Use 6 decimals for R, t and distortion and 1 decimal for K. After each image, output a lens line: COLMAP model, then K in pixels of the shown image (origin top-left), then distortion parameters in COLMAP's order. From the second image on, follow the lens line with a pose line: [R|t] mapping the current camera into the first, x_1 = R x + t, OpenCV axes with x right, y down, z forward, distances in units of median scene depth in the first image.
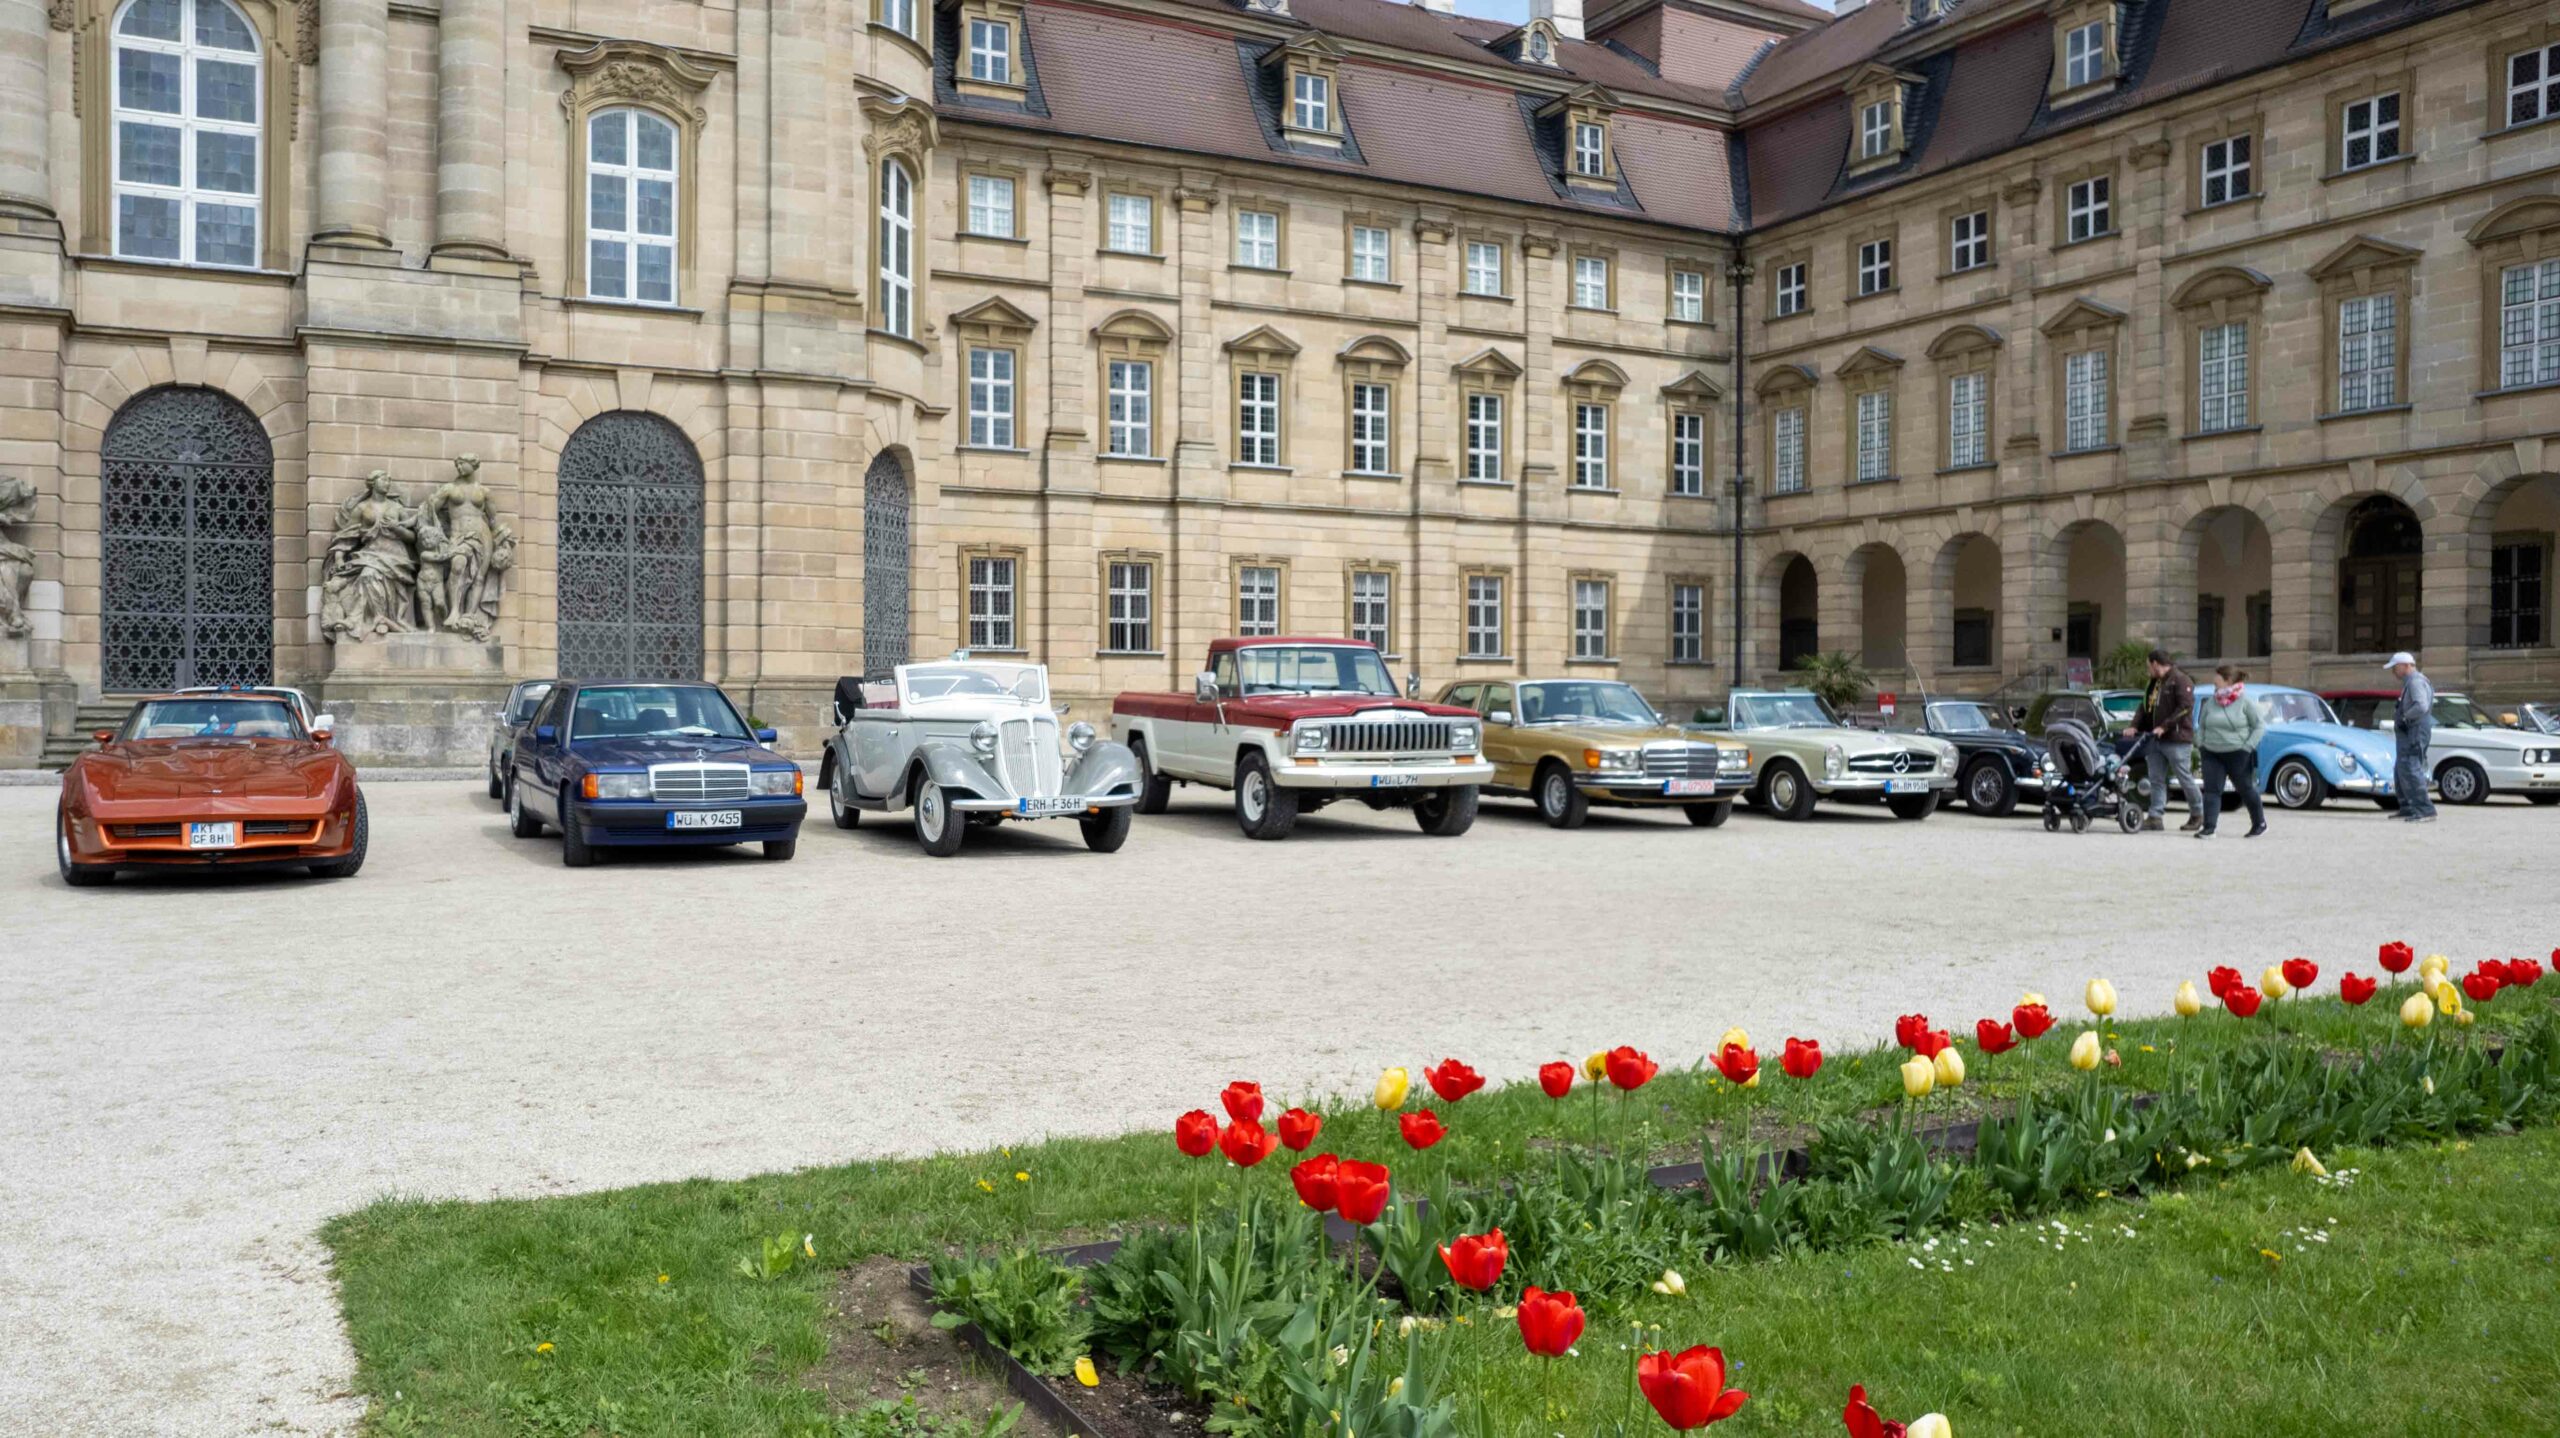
lens RADIAL K [[1871.2, 0, 1100.6], [0, 1871.2, 748.3], [0, 0, 1]] dist [-0.058560, 0.030116]
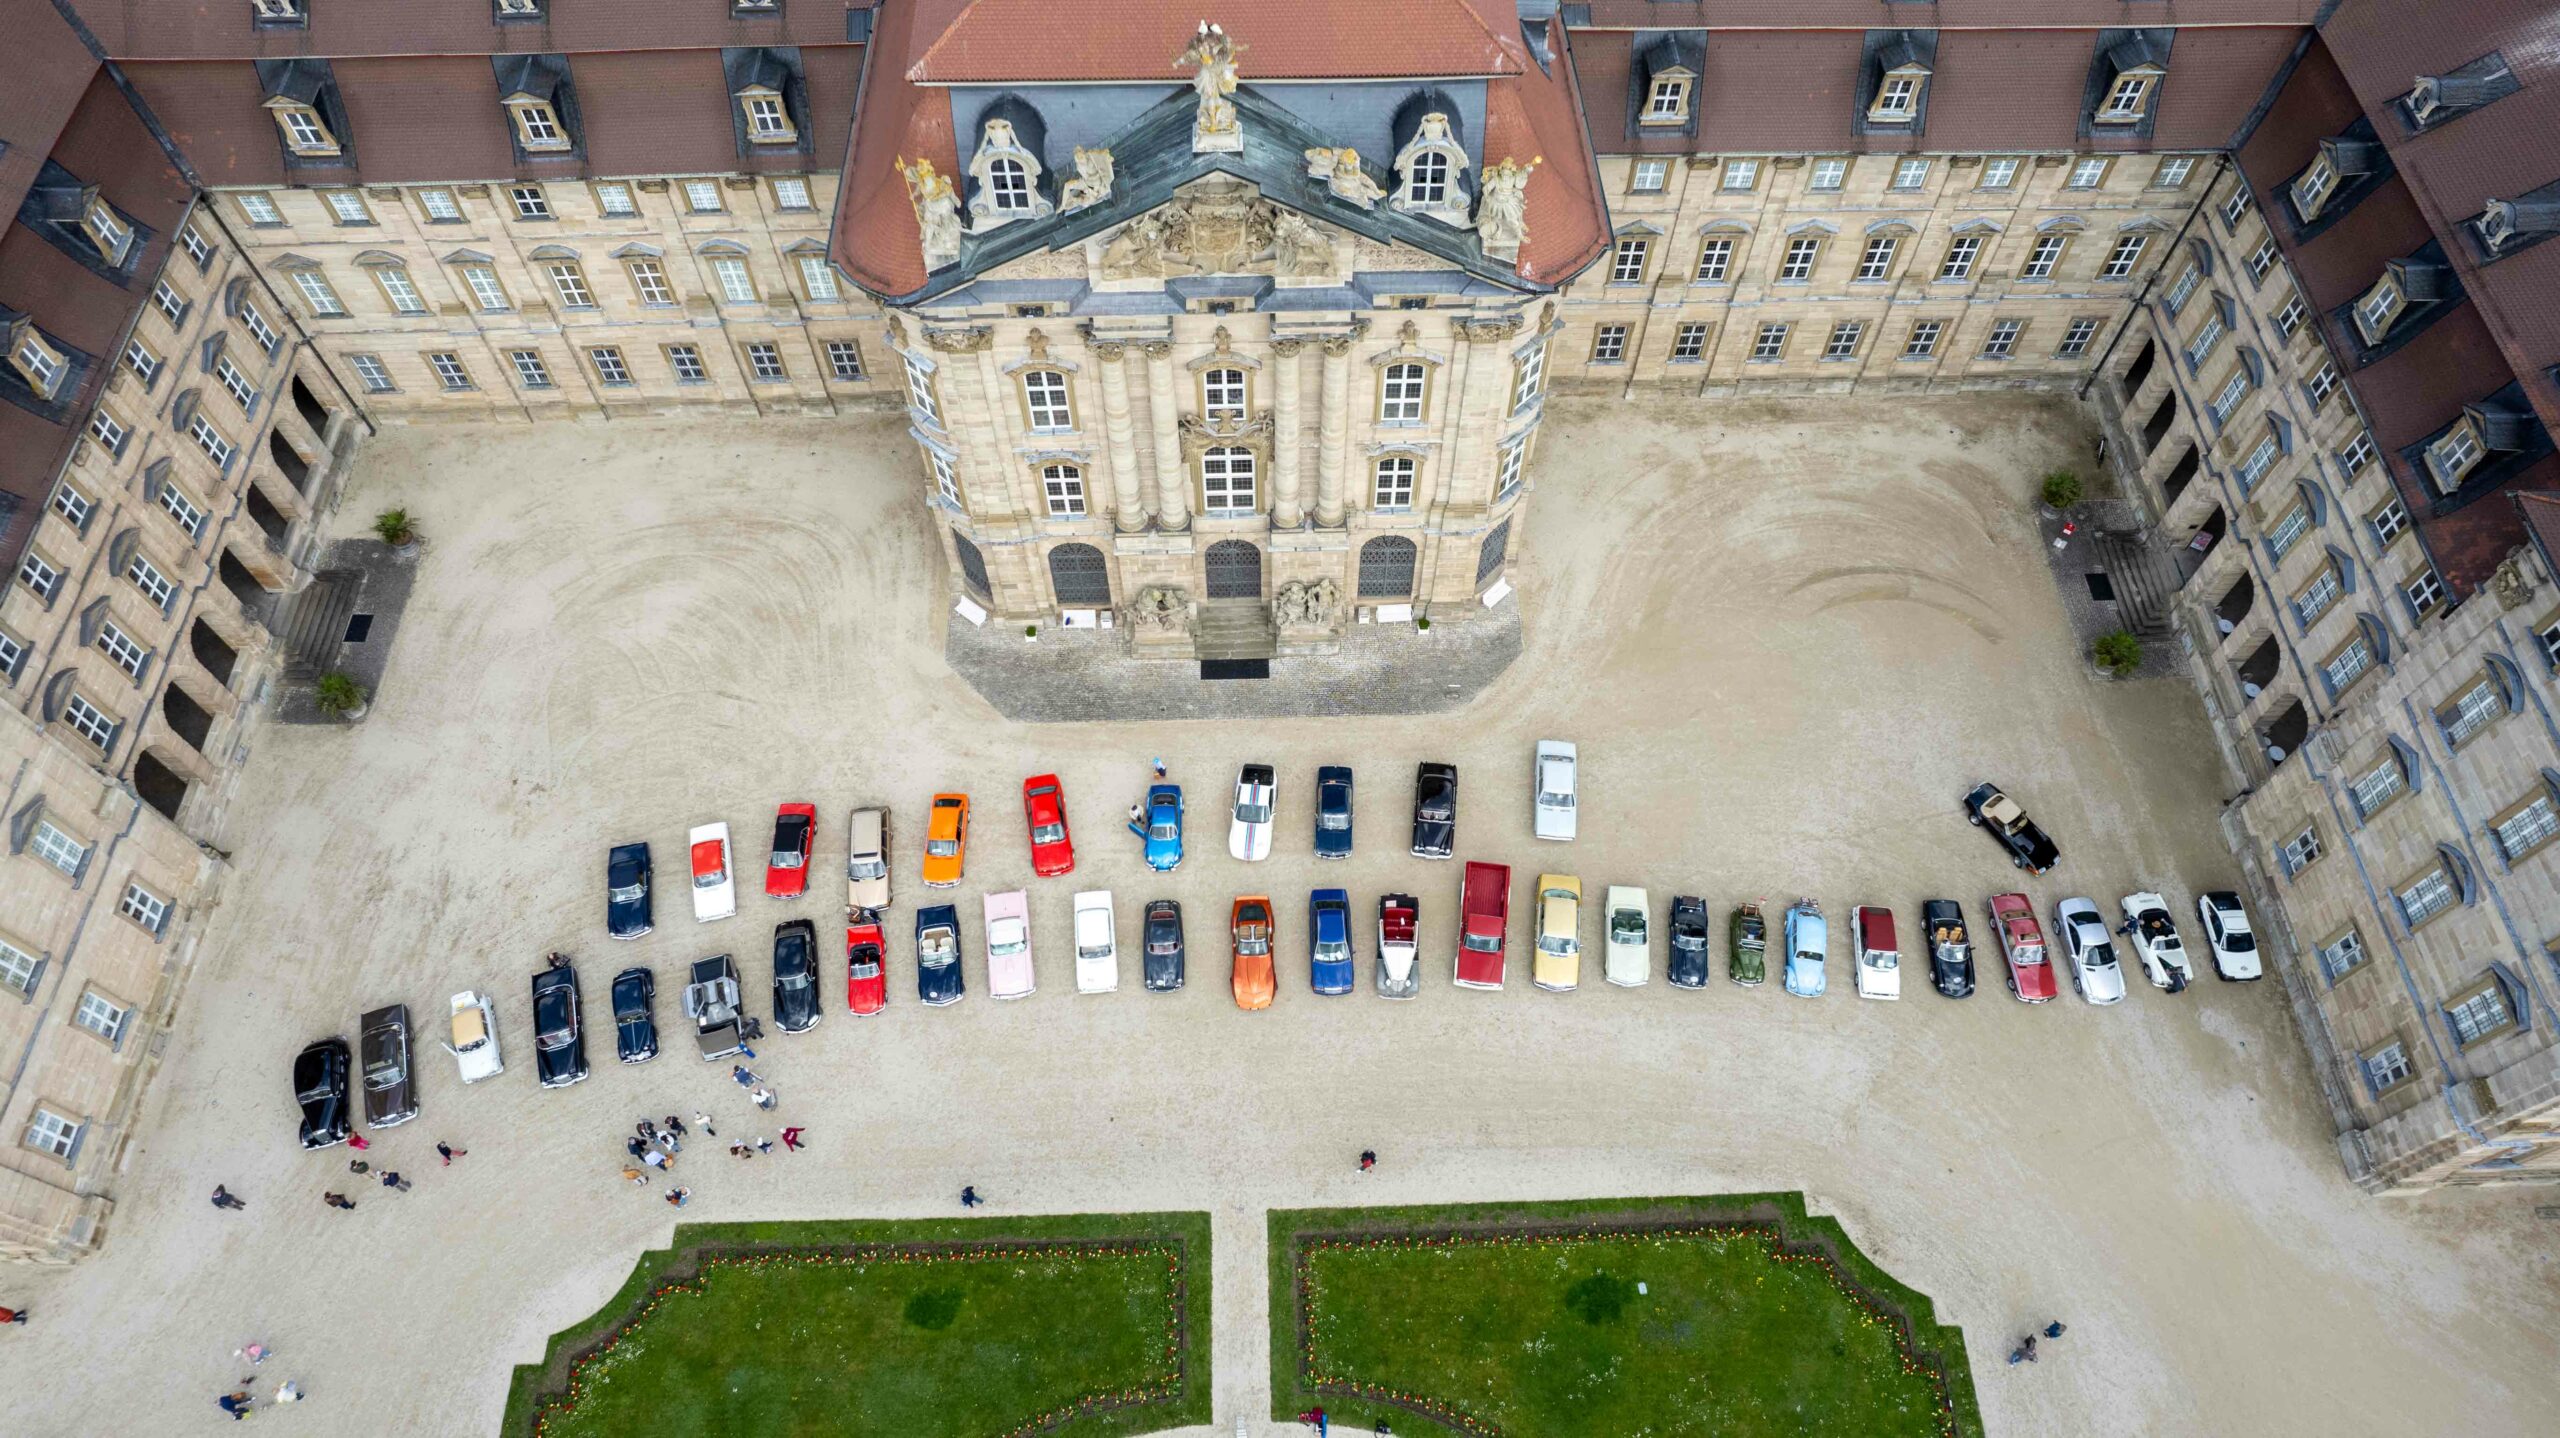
lens RADIAL K [[1640.2, 0, 1280.6], [0, 1640.2, 711.0], [0, 0, 1]] dist [-0.073916, 0.068481]
pose [[0.916994, 0.340264, -0.208187, 0.108689], [-0.005460, 0.532559, 0.846375, -1.315853], [0.398863, -0.774984, 0.490211, -0.236781]]
